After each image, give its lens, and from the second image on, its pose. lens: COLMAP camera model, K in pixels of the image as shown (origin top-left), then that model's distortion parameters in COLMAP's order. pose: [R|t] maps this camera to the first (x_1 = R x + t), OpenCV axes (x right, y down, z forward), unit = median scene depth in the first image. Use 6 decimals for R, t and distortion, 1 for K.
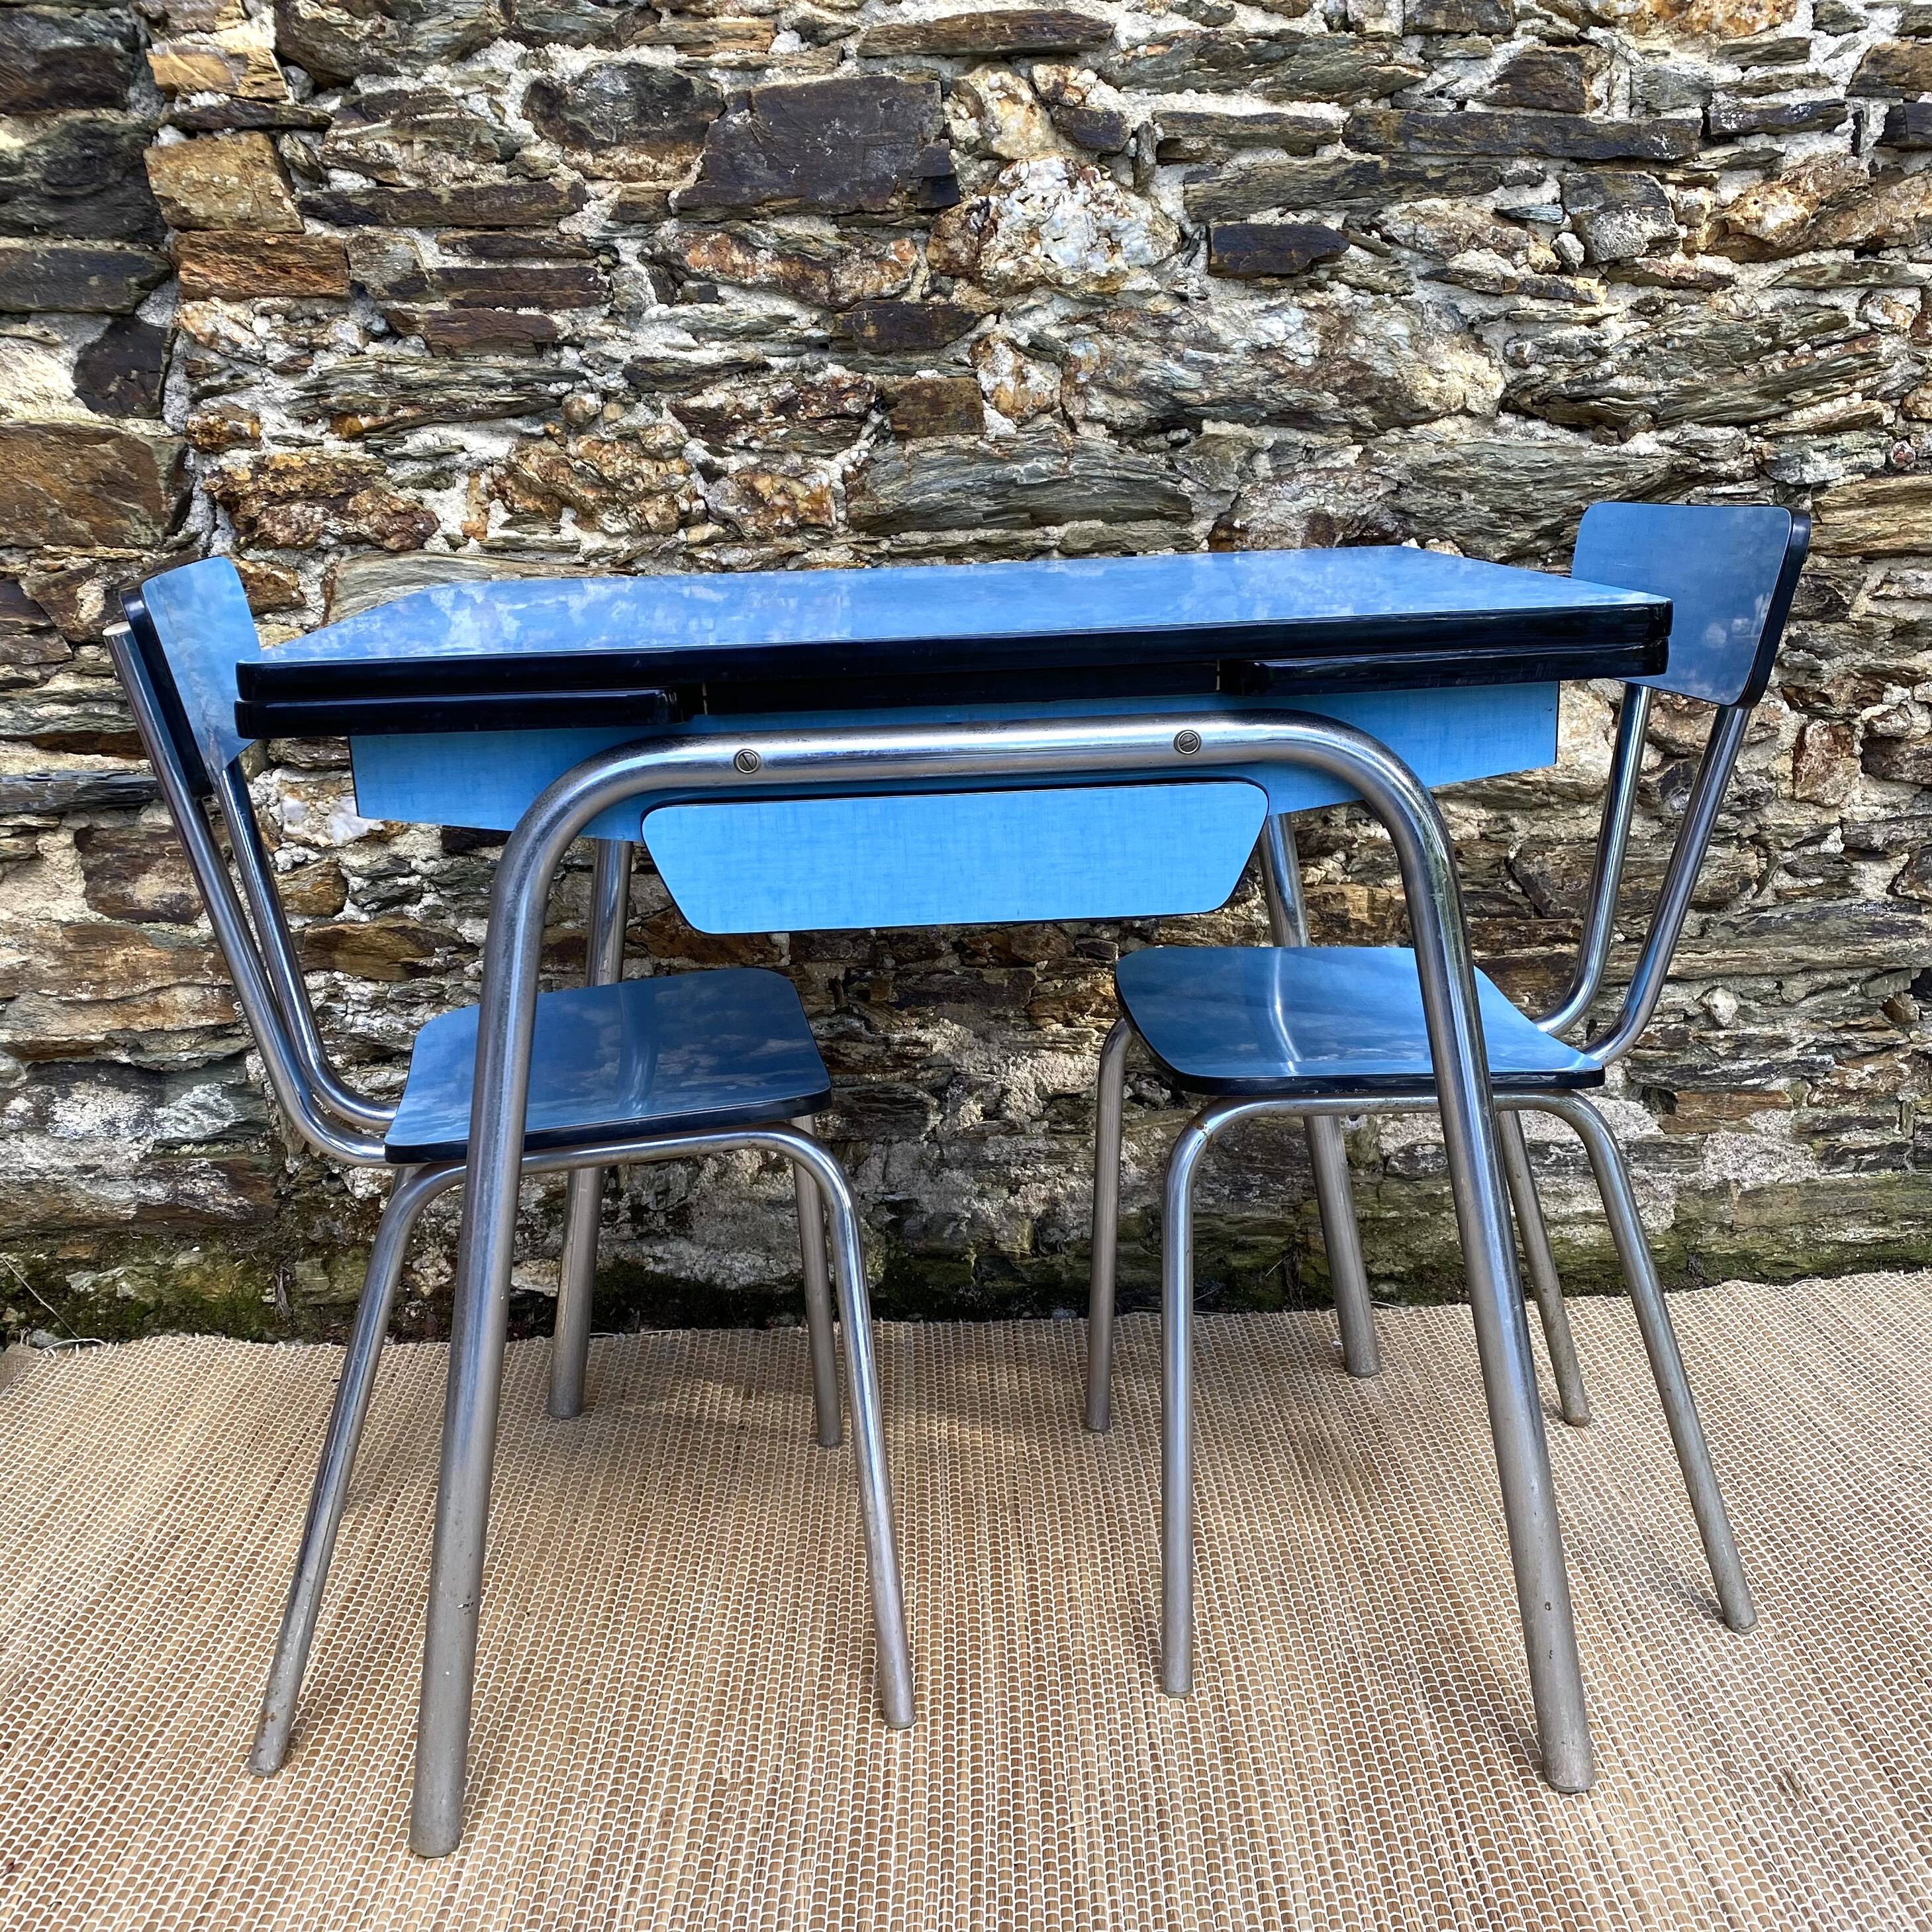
lens RADIAL K [[1980.3, 0, 947.7], [0, 1980.3, 1011.2], [0, 0, 1]] dist [0.112316, -0.287253]
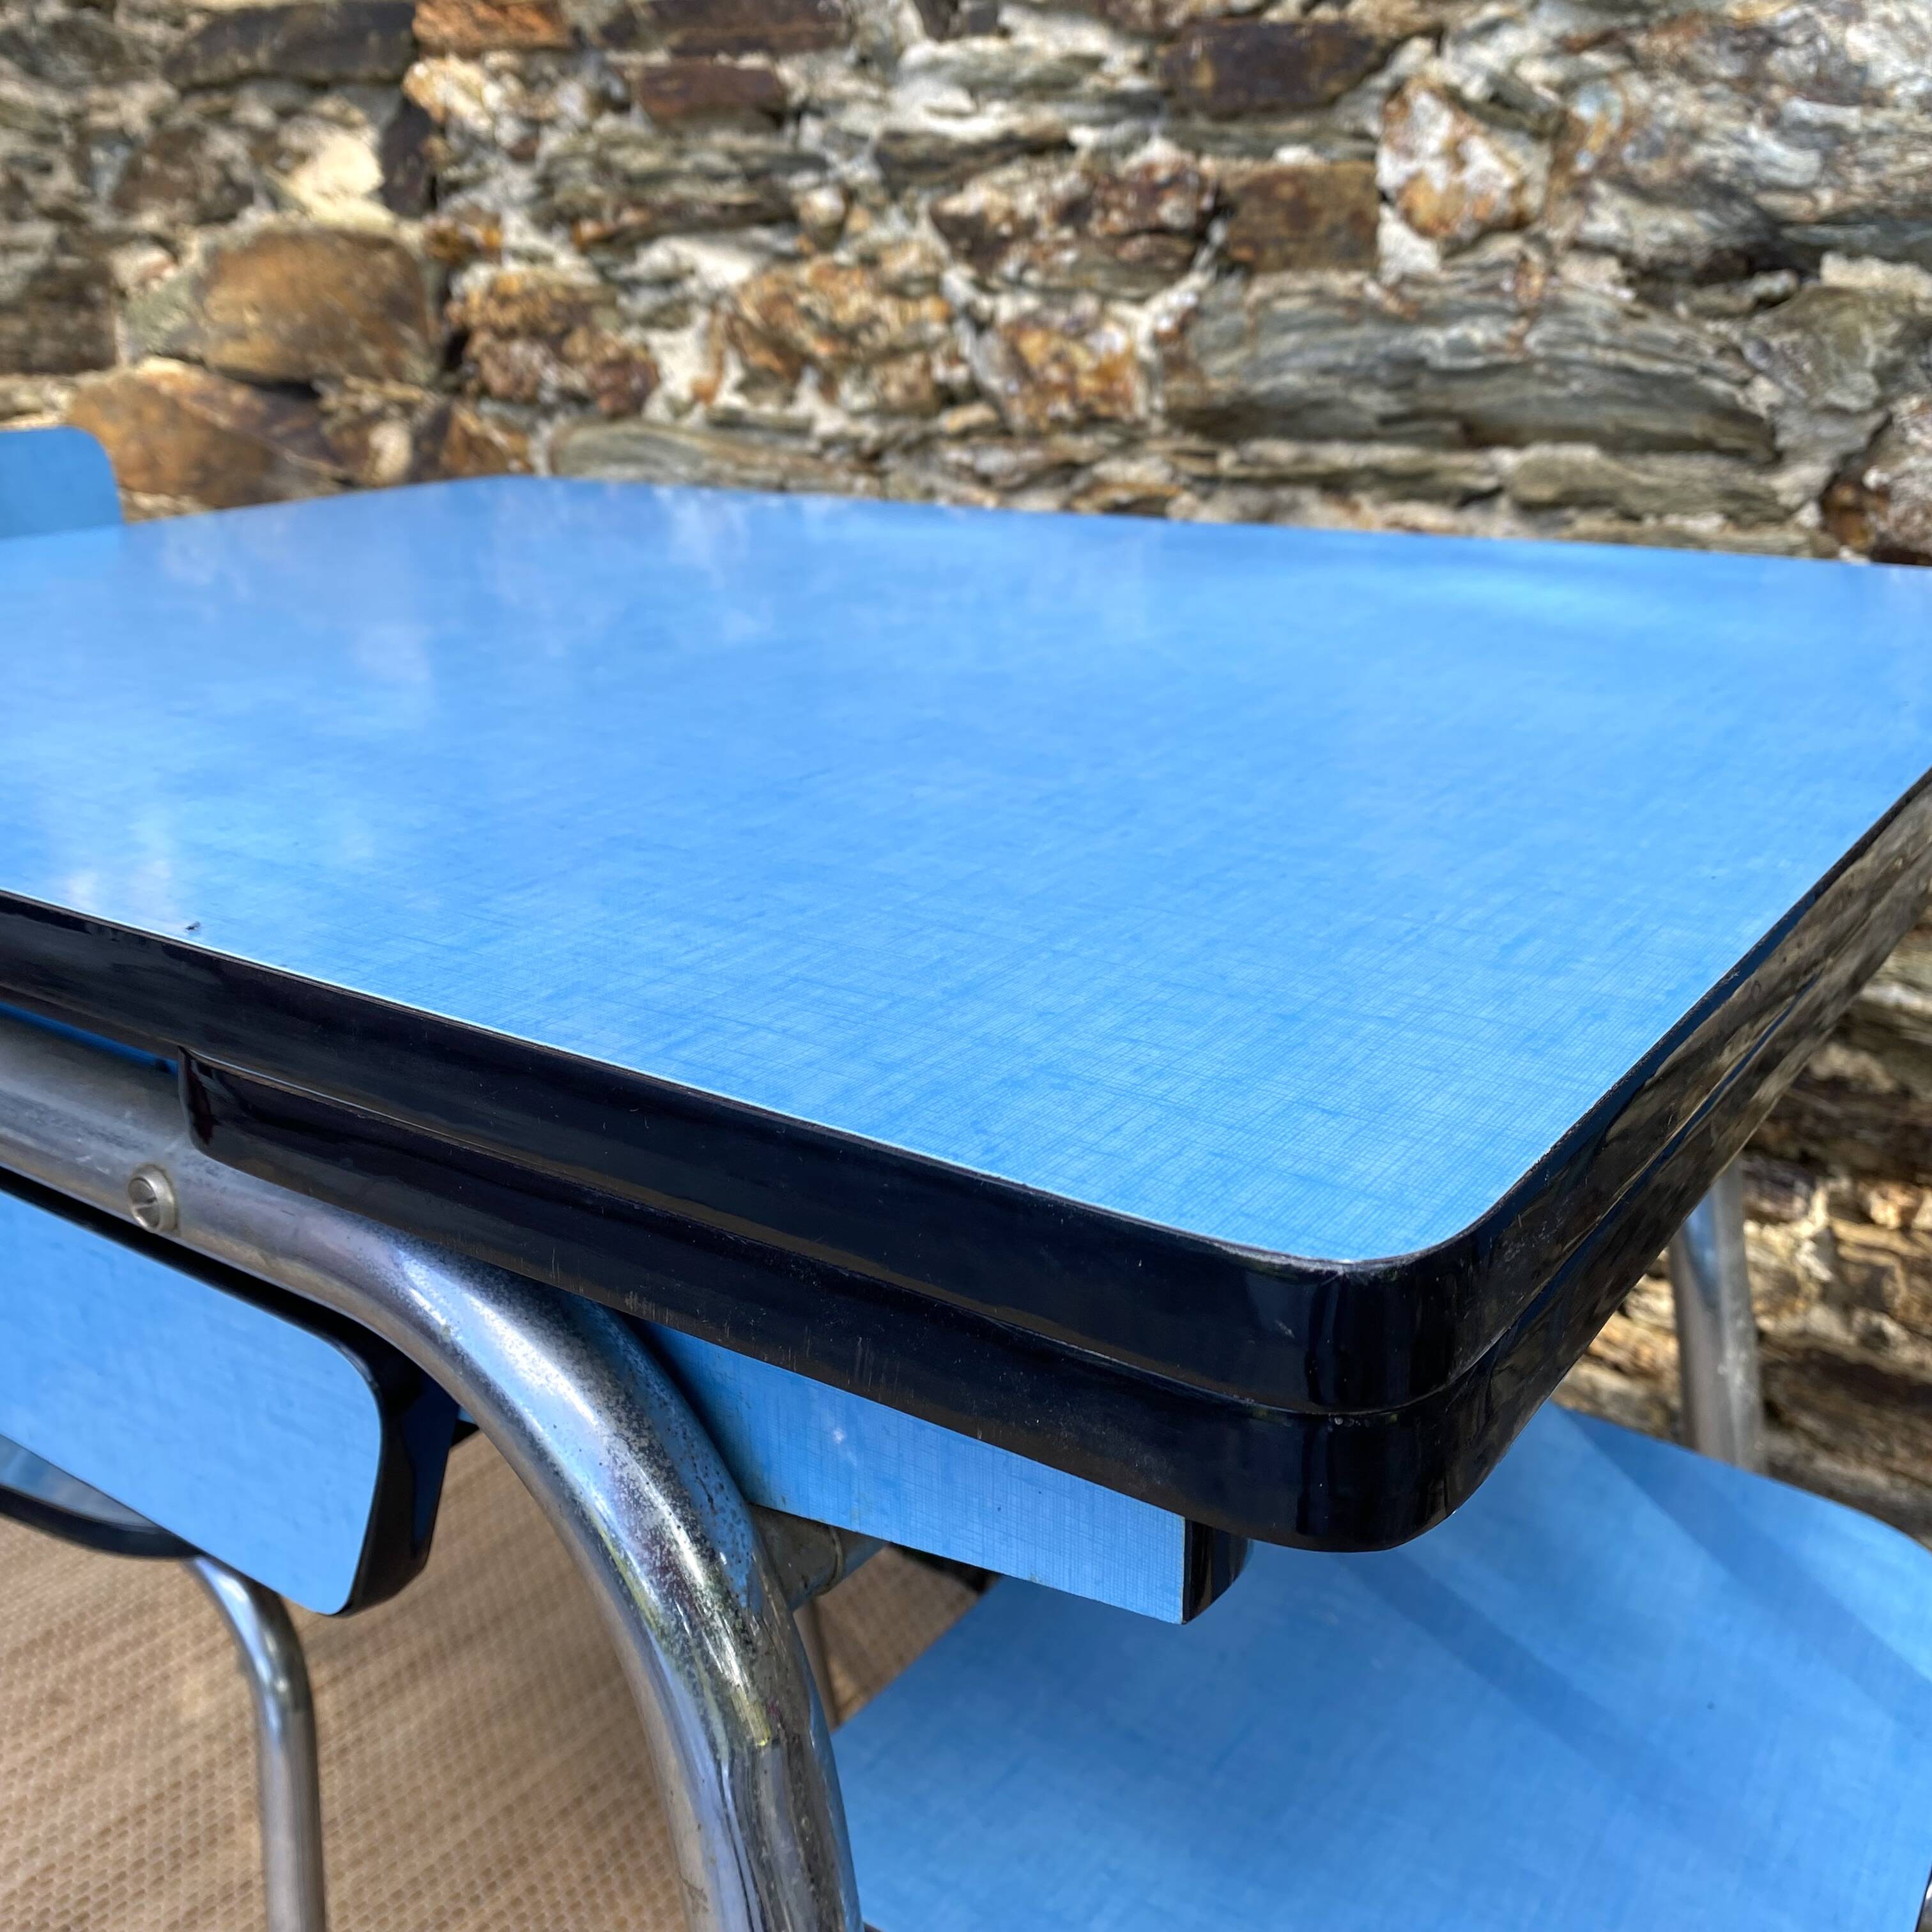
lens RADIAL K [[1925.5, 0, 1028.8], [0, 1925.5, 959.4], [0, 0, 1]] dist [-0.002678, 0.000973]
pose [[0.807585, 0.224011, -0.545551, 0.261989], [-0.183996, 0.974583, 0.127805, -0.157139], [0.560314, -0.002834, 0.828275, 0.517496]]
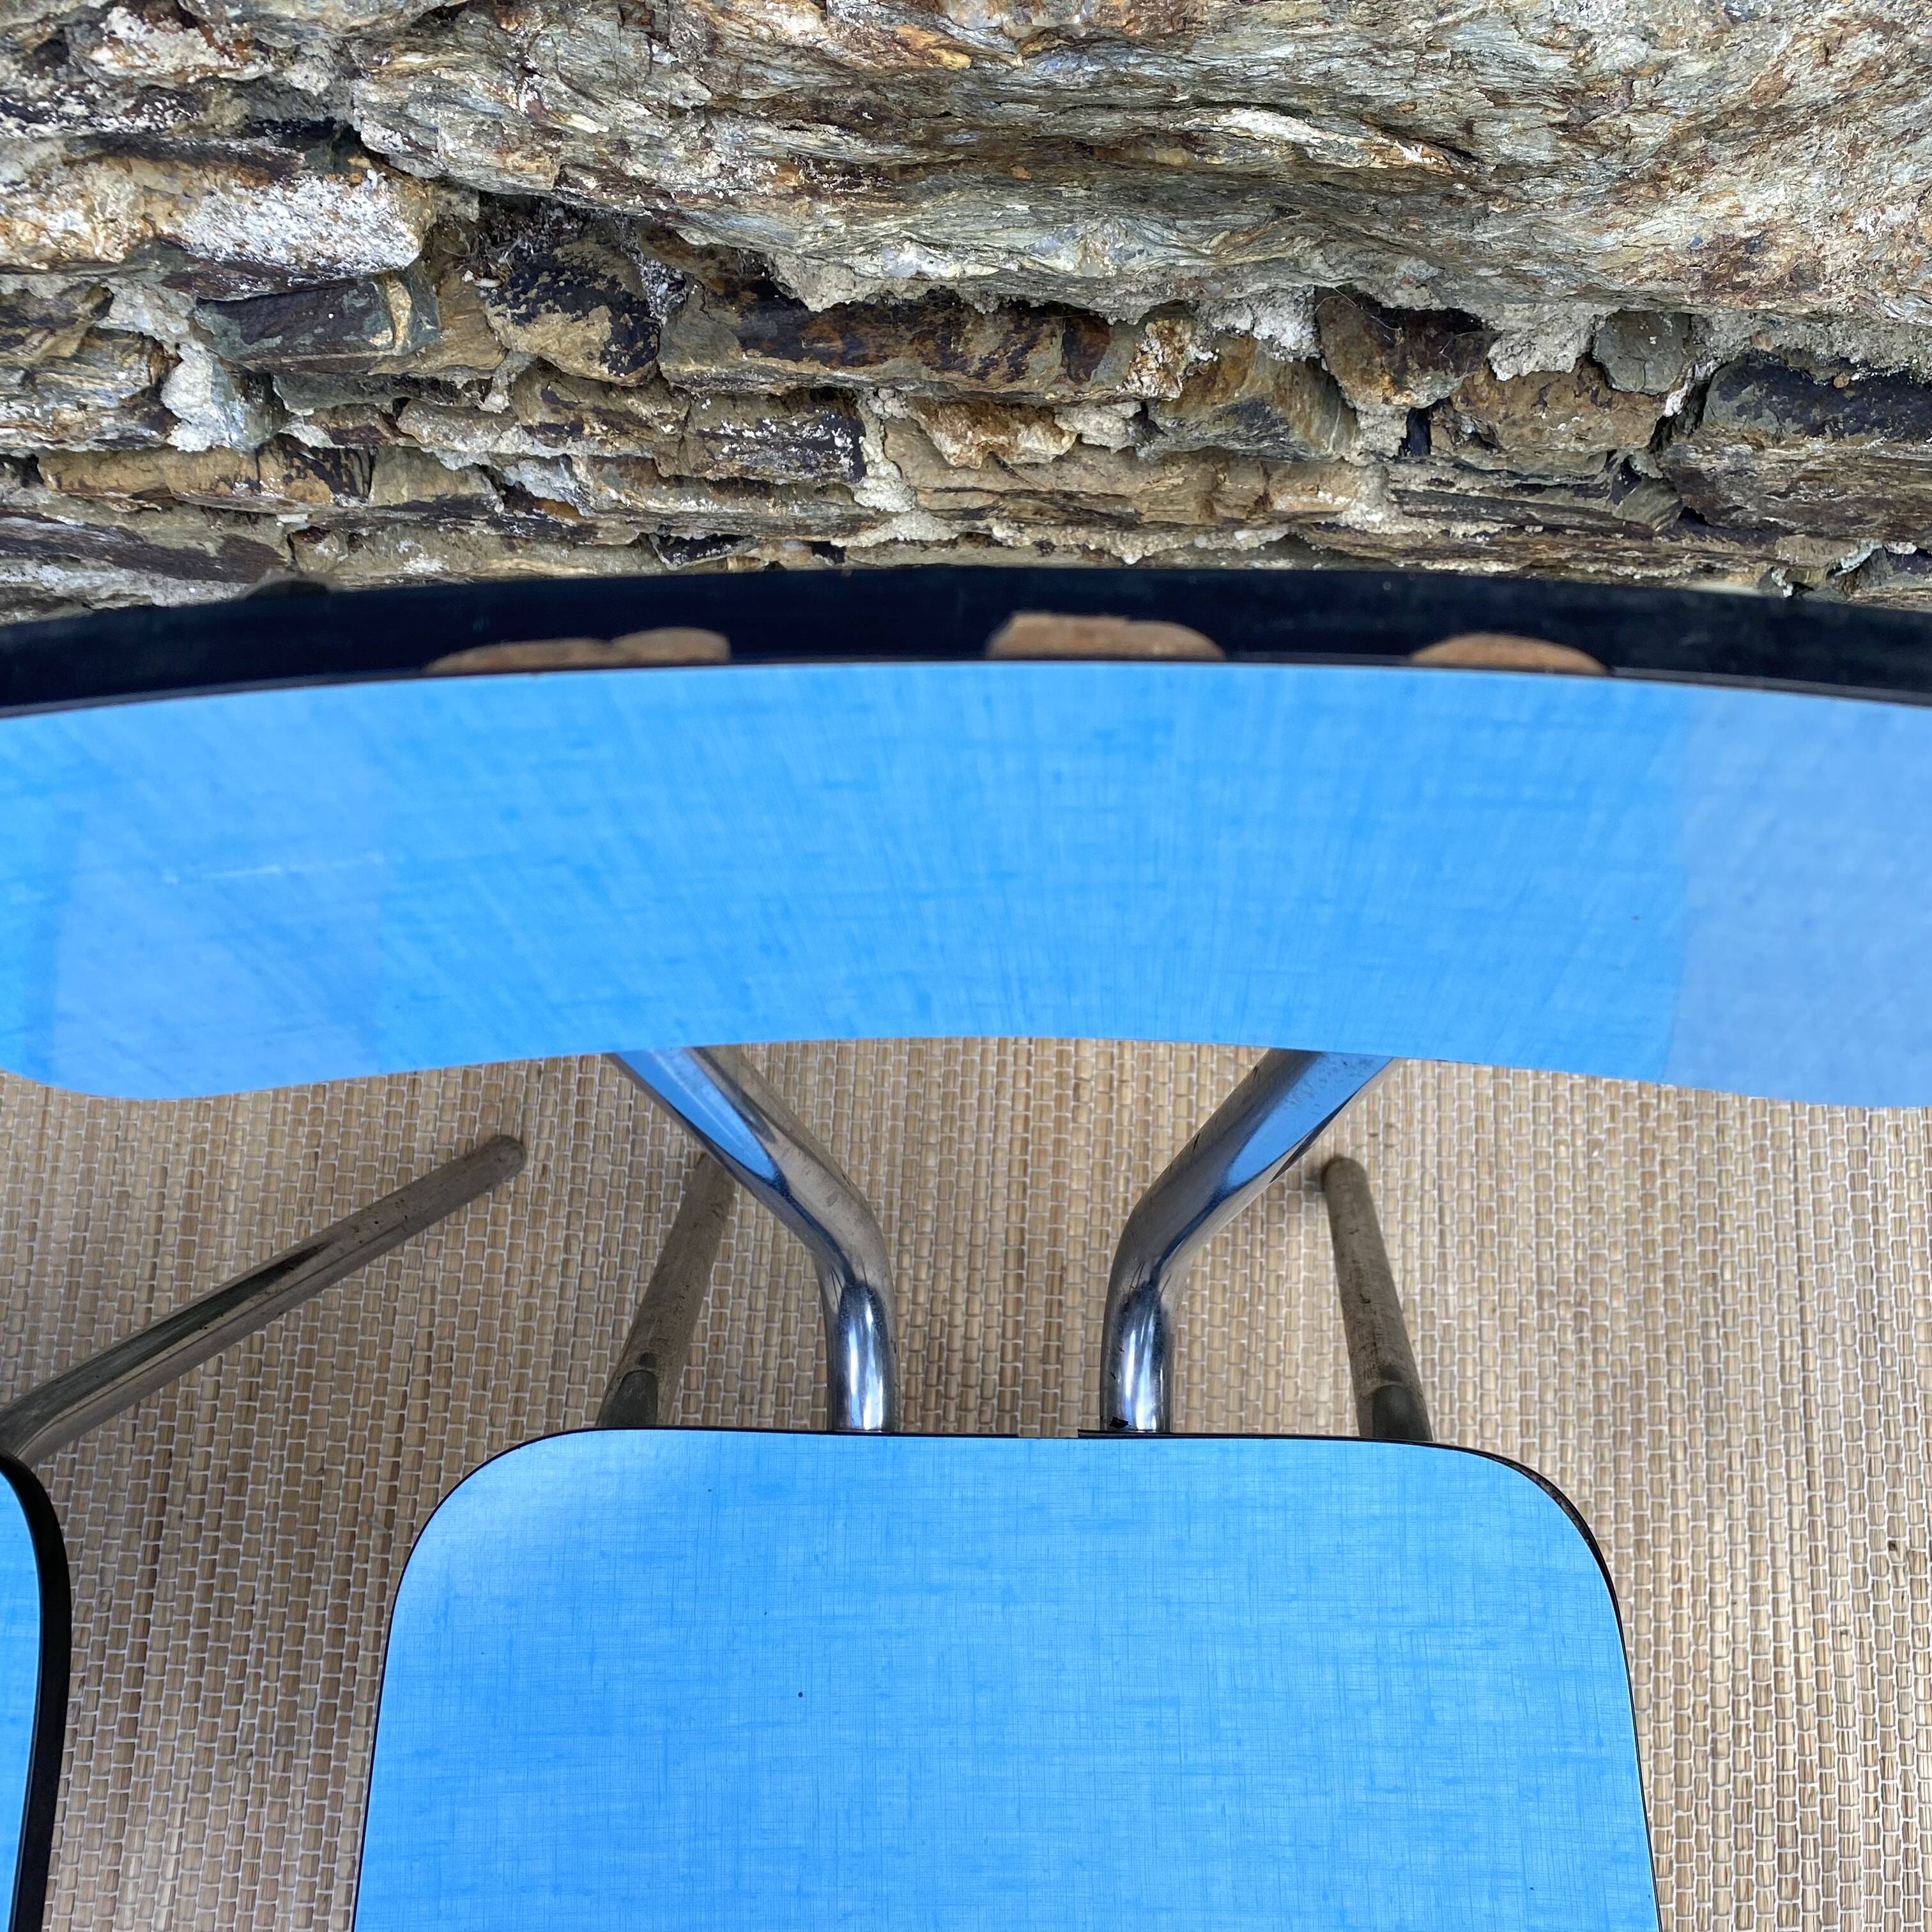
lens RADIAL K [[1964.6, 0, 989.4], [0, 1964.6, 956.3], [0, 0, 1]] dist [-0.005801, 0.015302]
pose [[0.998554, 0.053742, 0.000944, 0.191647], [-0.025635, 0.460732, 0.887169, -0.330930], [0.047244, -0.885911, 0.461443, 0.825292]]
